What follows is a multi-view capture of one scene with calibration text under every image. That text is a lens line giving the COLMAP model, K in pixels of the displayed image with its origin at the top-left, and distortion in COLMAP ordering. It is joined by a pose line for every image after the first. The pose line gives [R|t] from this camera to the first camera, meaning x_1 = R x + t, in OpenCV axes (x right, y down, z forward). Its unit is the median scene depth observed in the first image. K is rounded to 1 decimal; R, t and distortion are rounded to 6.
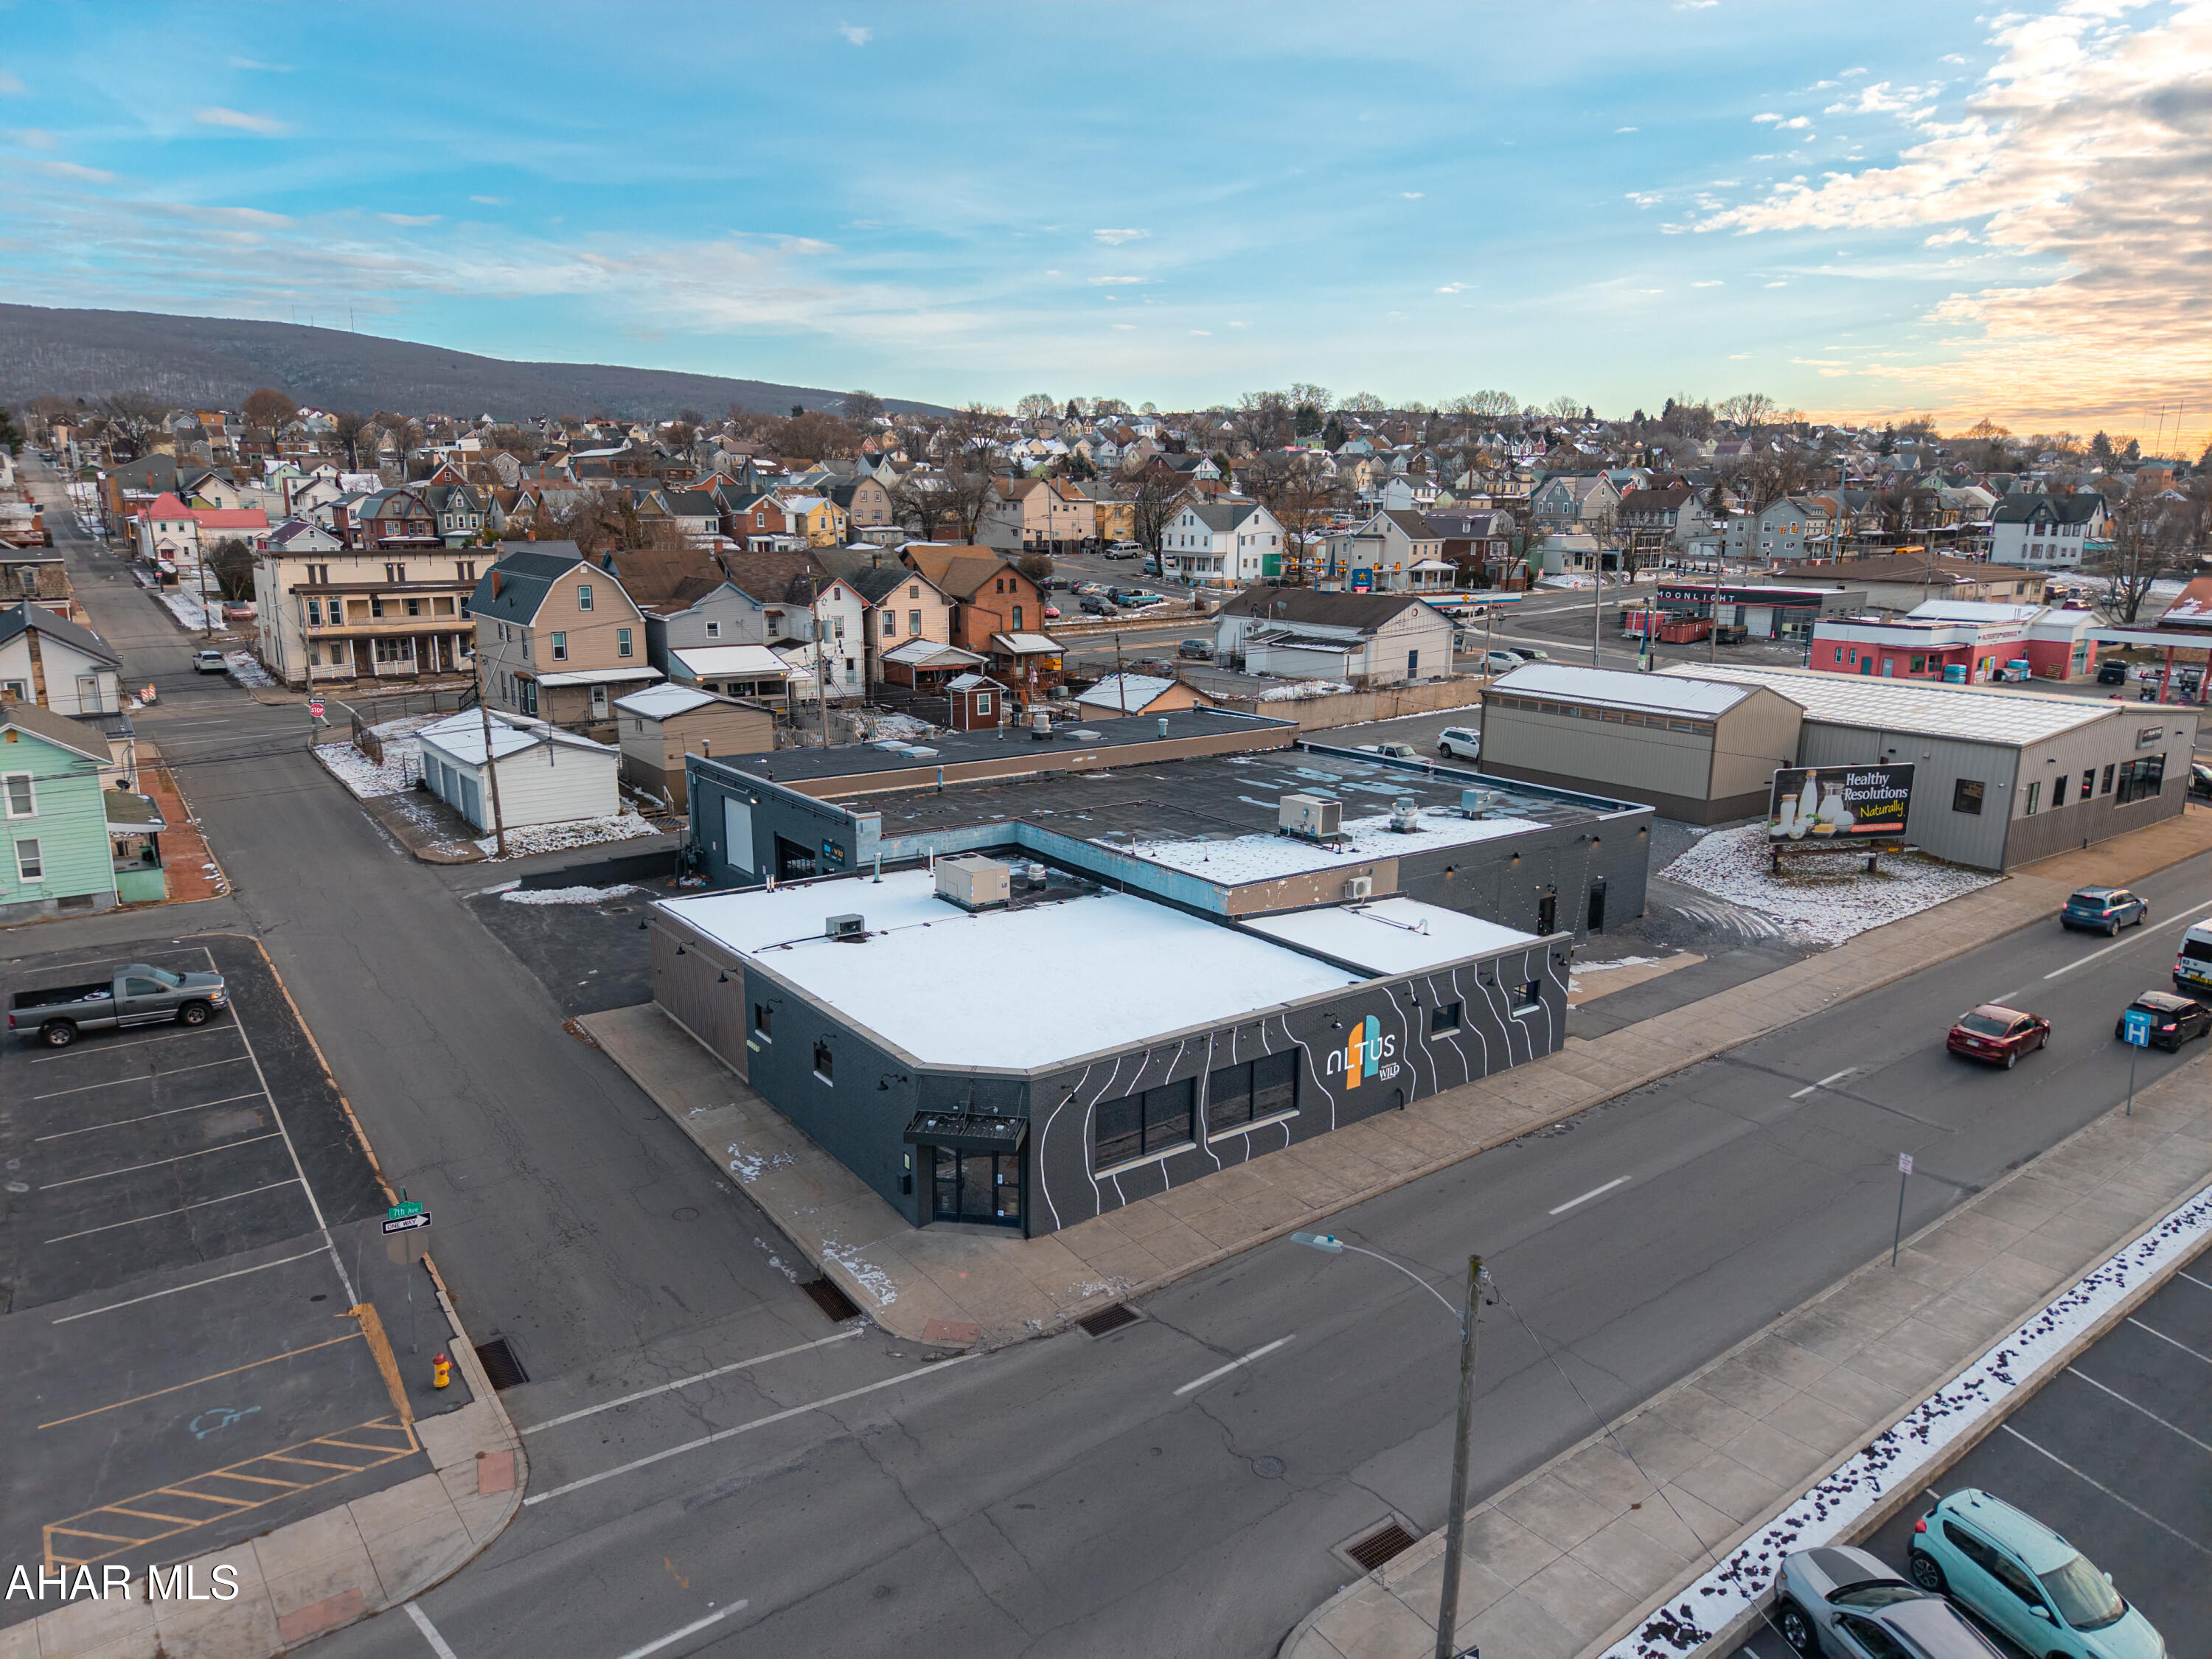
lens RADIAL K [[1464.9, 0, 1106.0], [0, 1464.9, 829.5], [0, 0, 1]] dist [0.023001, -0.023793]
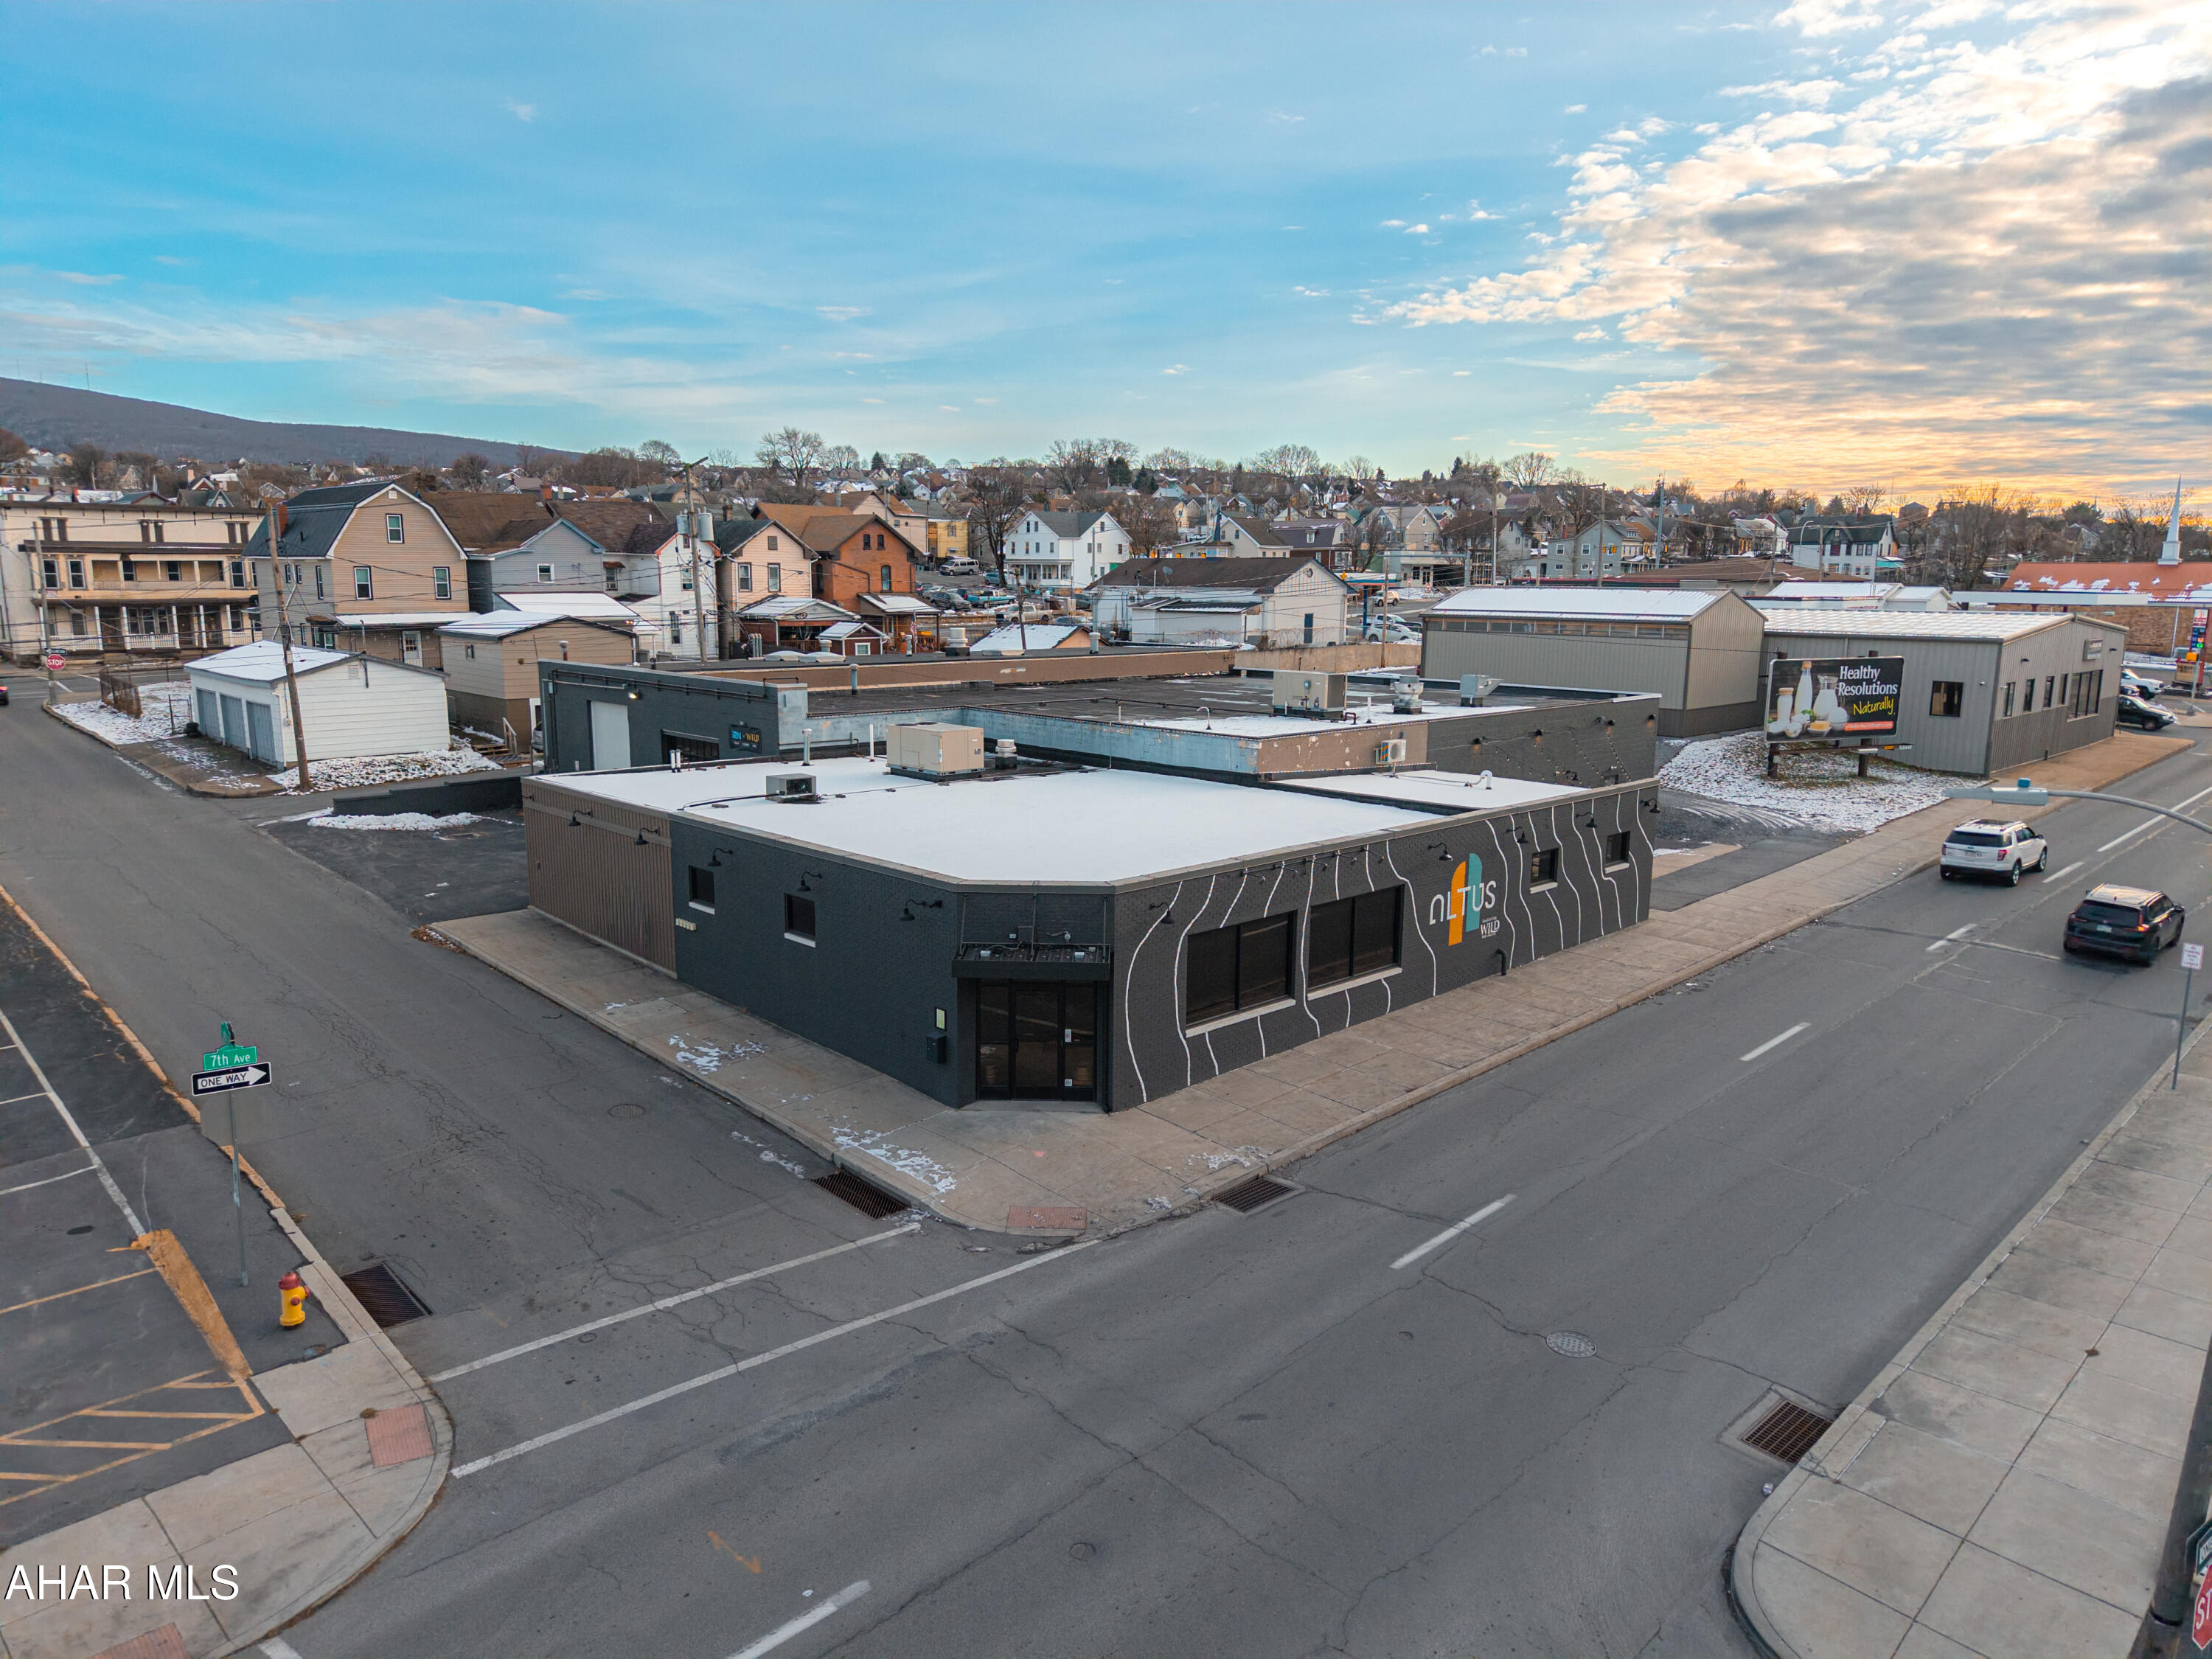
lens RADIAL K [[1464.9, 0, 1106.0], [0, 1464.9, 829.5], [0, 0, 1]] dist [0.023001, -0.023793]
pose [[0.990968, -0.021578, 0.132354, -0.106443], [0.027485, 0.998698, -0.042968, 0.118082], [-0.131255, 0.046217, 0.990271, 0.181292]]
